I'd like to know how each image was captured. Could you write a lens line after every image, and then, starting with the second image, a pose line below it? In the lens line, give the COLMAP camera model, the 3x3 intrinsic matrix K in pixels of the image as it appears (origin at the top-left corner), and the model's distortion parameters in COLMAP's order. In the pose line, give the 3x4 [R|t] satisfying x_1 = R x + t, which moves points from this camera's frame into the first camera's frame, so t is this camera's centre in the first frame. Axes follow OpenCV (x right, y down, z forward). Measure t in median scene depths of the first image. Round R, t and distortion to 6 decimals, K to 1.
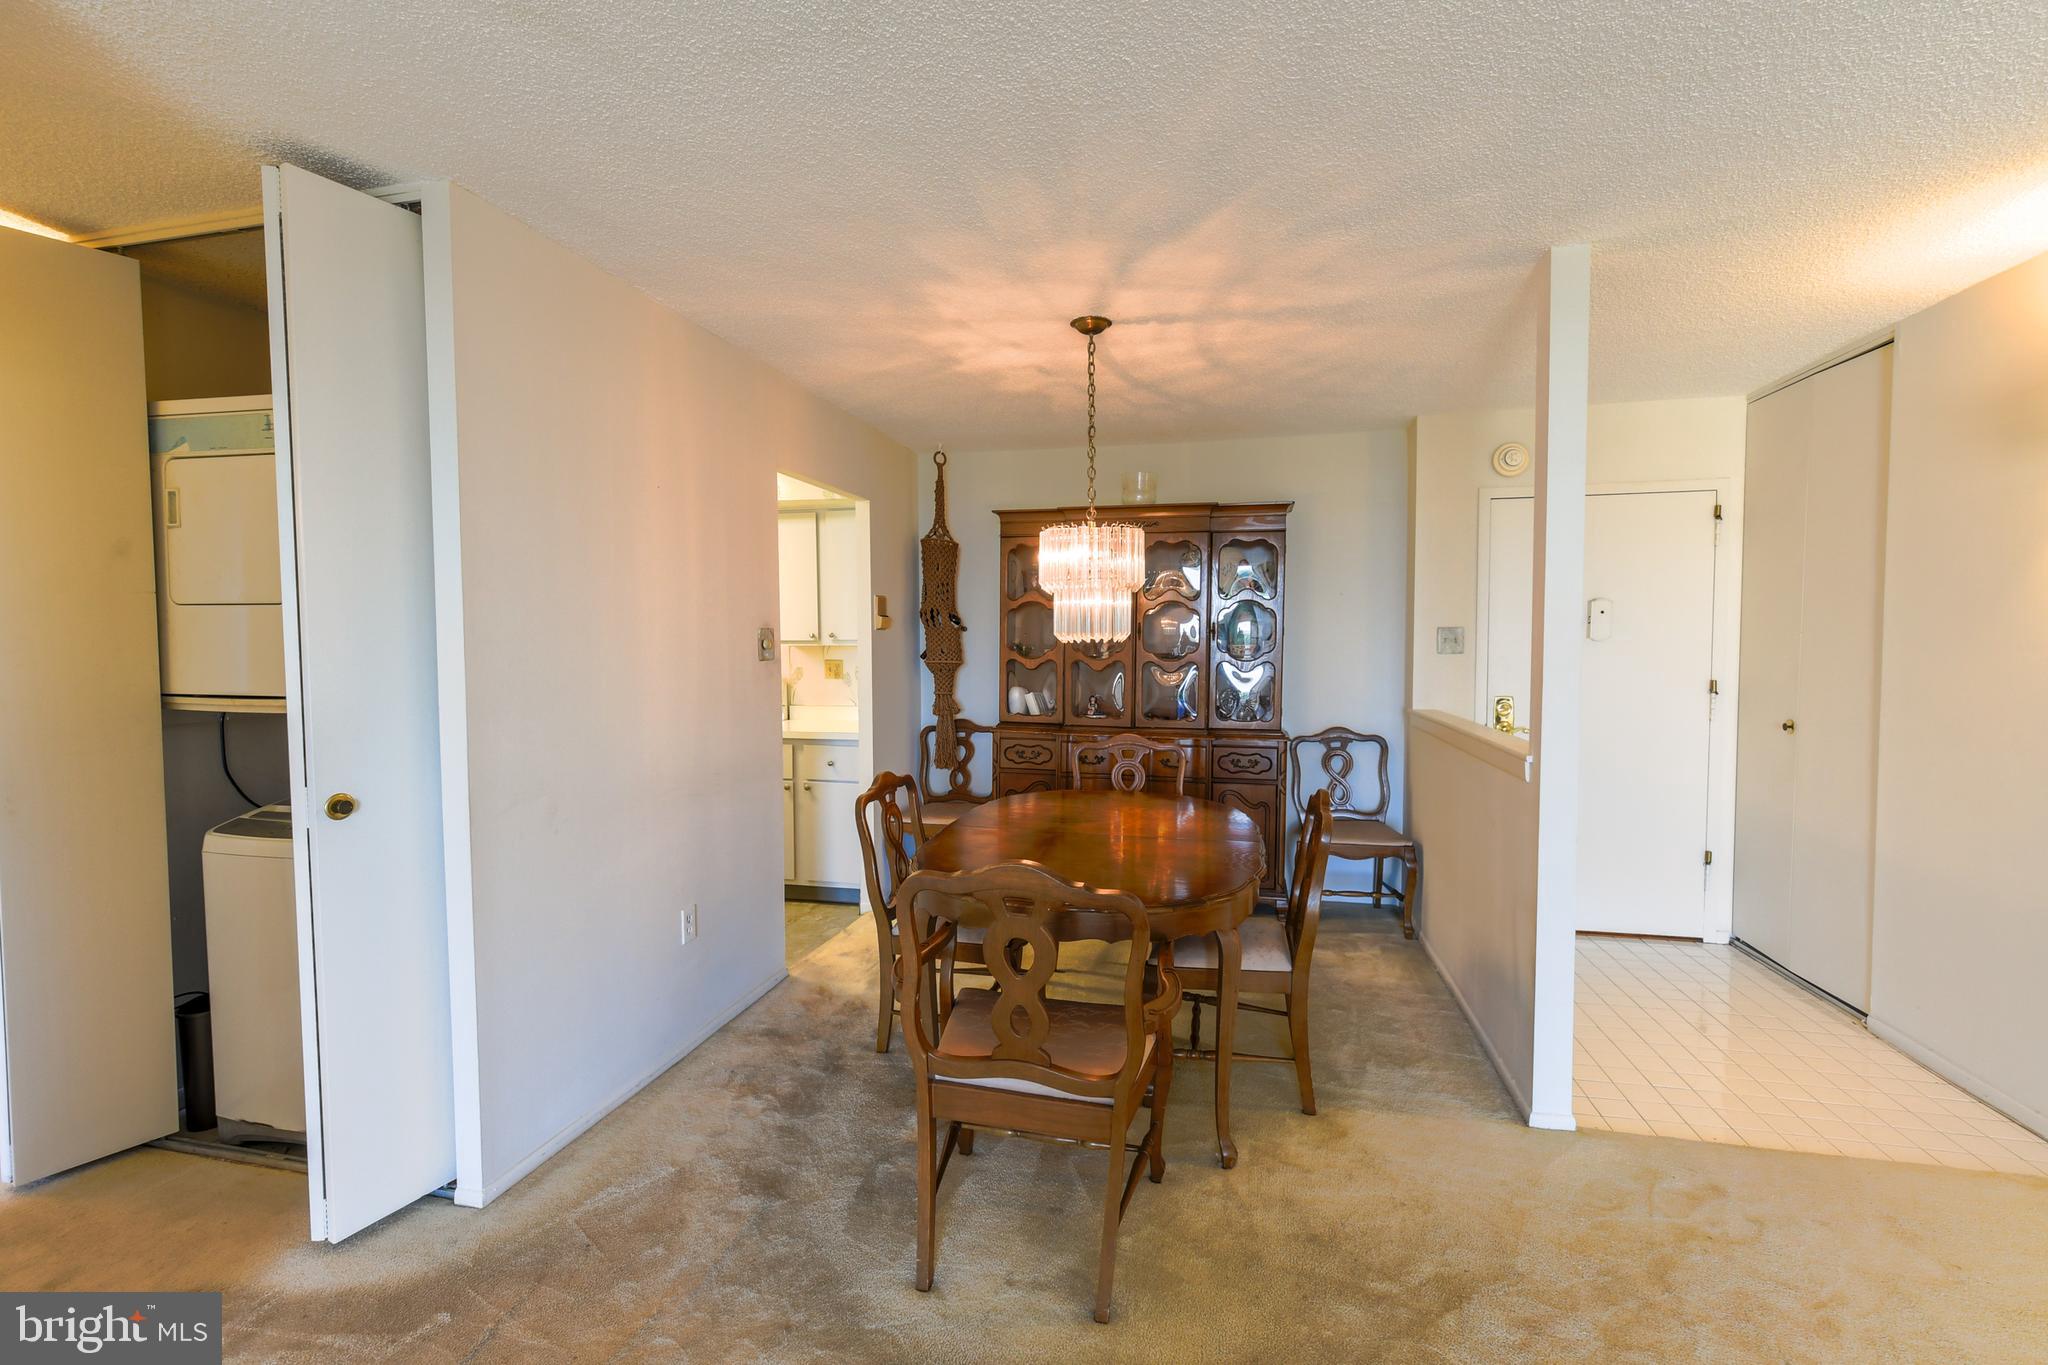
lens RADIAL K [[898.6, 0, 1006.9], [0, 898.6, 666.4], [0, 0, 1]] dist [-0.011322, -0.008800]
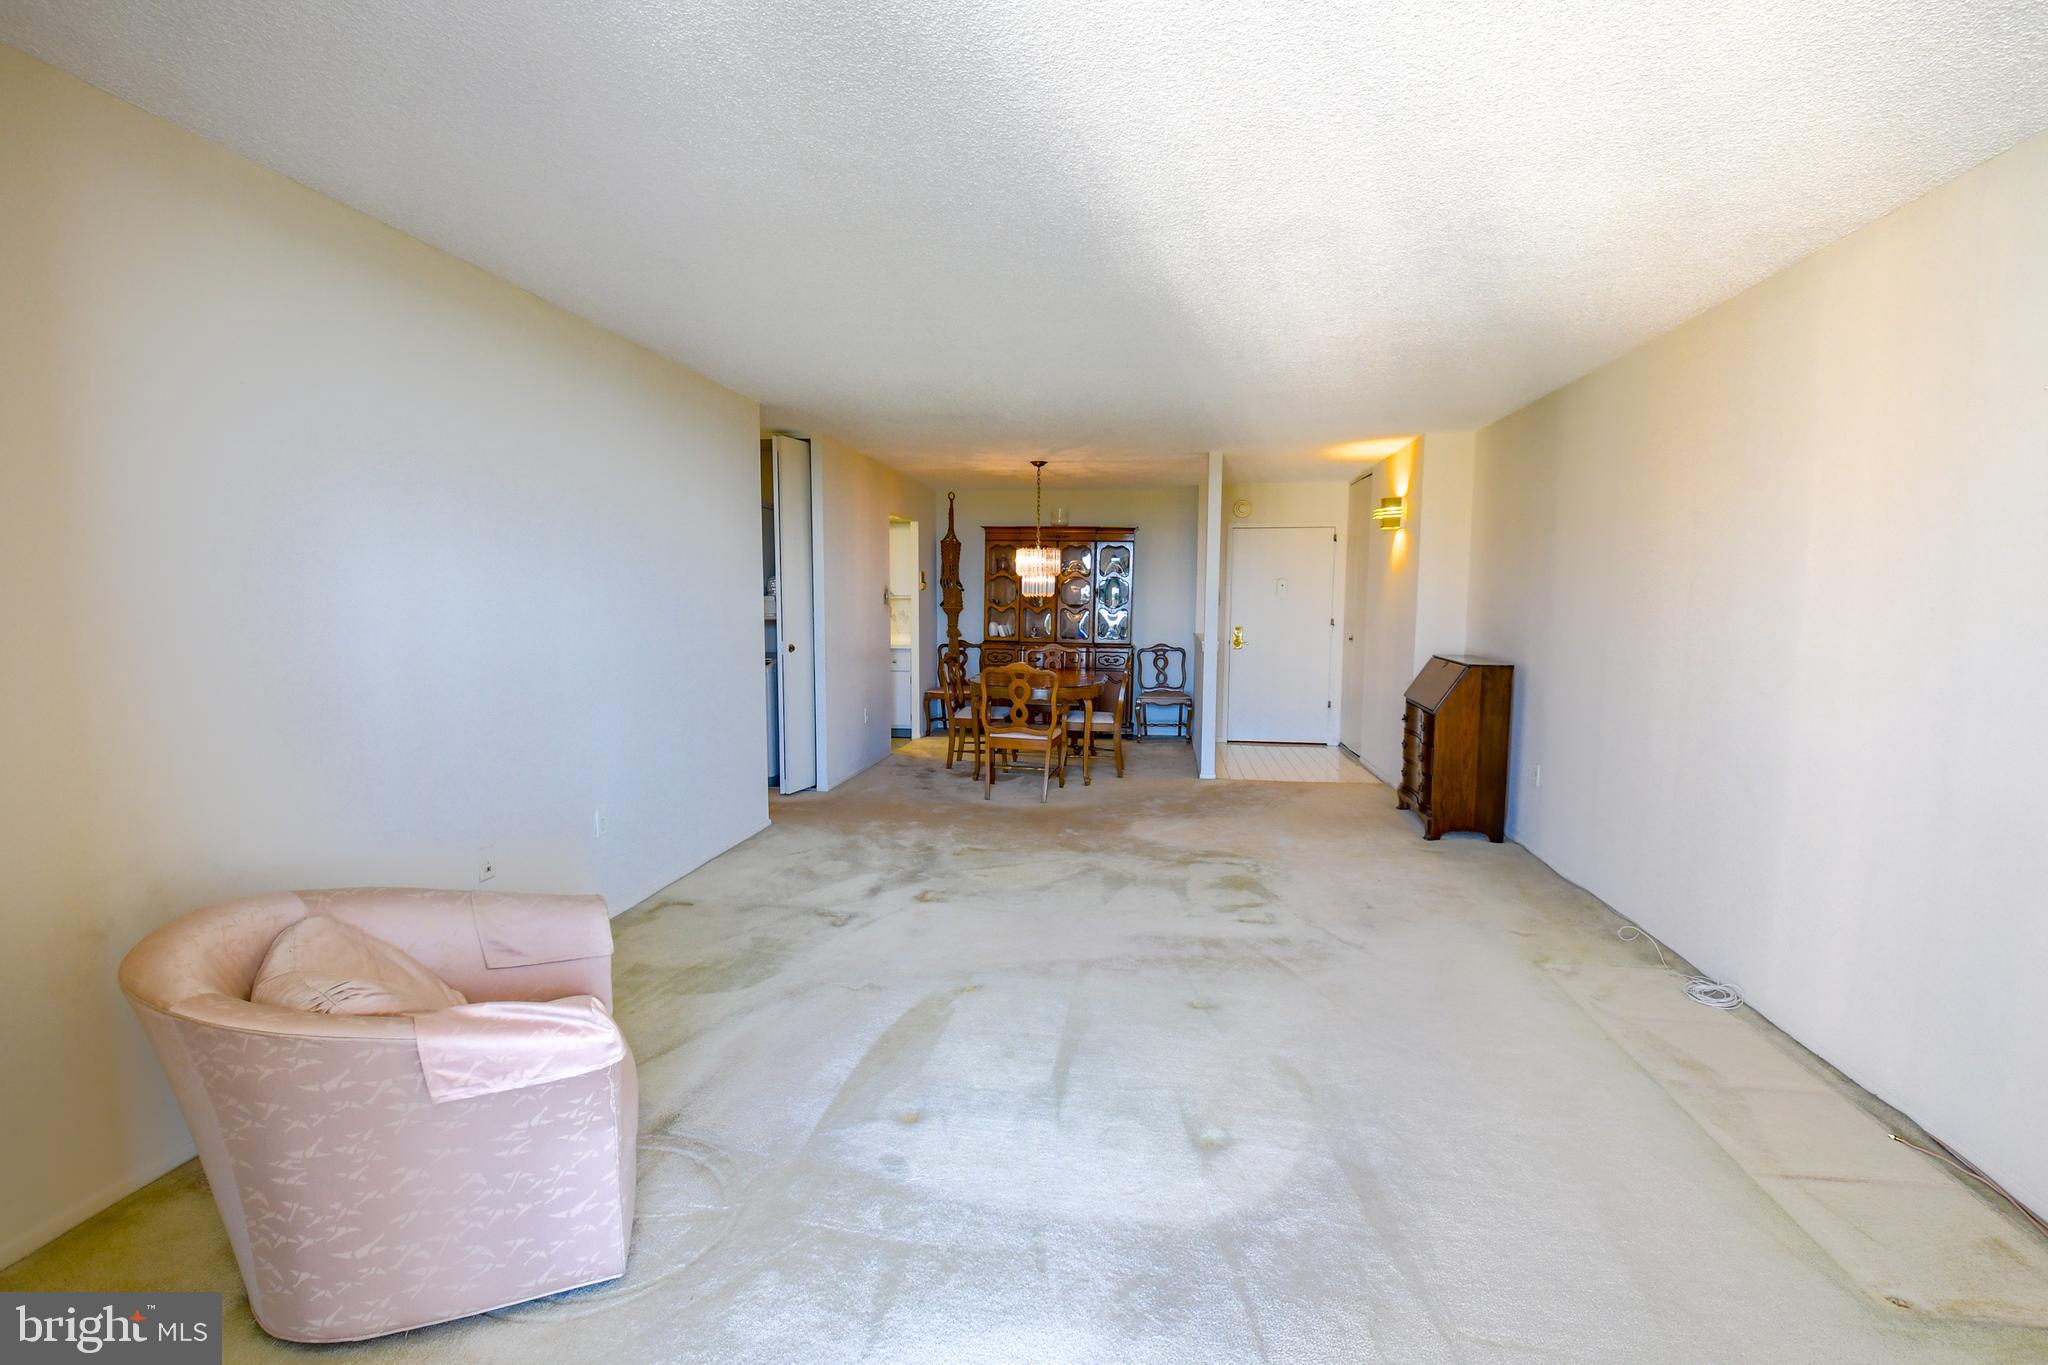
lens RADIAL K [[898.6, 0, 1014.8], [0, 898.6, 687.7], [0, 0, 1]] dist [-0.011322, -0.008800]
pose [[0.995590, -0.000026, 0.093810, -0.123870], [-0.006239, 0.997767, 0.066495, 0.036305], [-0.093603, -0.066788, 0.993367, -0.893638]]
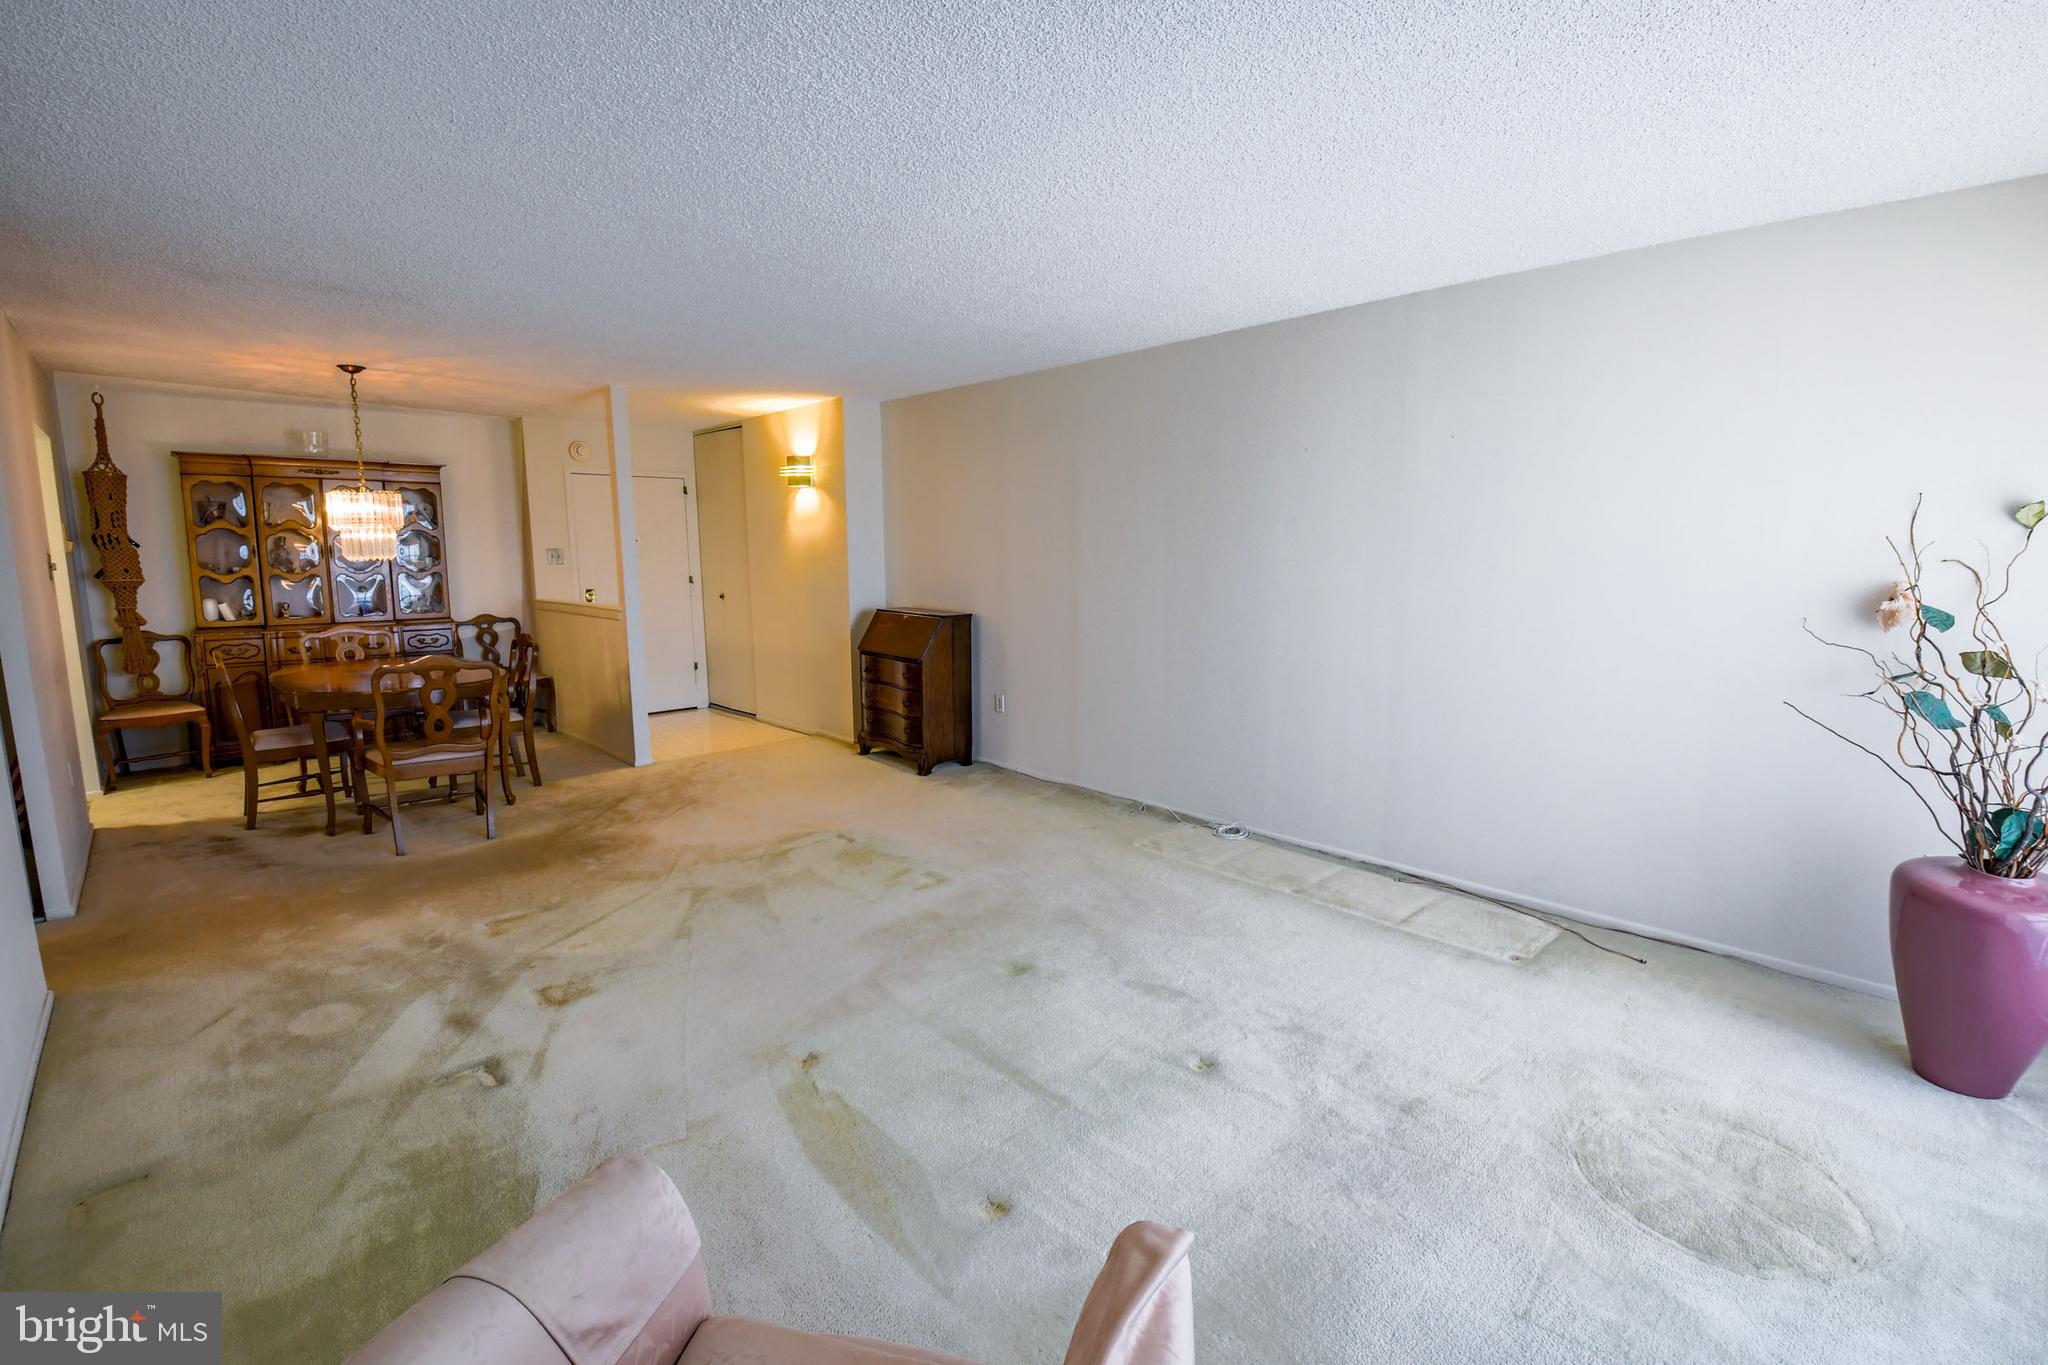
lens RADIAL K [[898.6, 0, 1043.3], [0, 898.6, 684.0], [0, 0, 1]] dist [-0.011322, -0.008800]
pose [[0.515333, -0.126062, 0.847668, -0.456056], [0.027905, 0.991066, 0.130424, 0.013395], [-0.856536, -0.043558, 0.514246, -0.618056]]
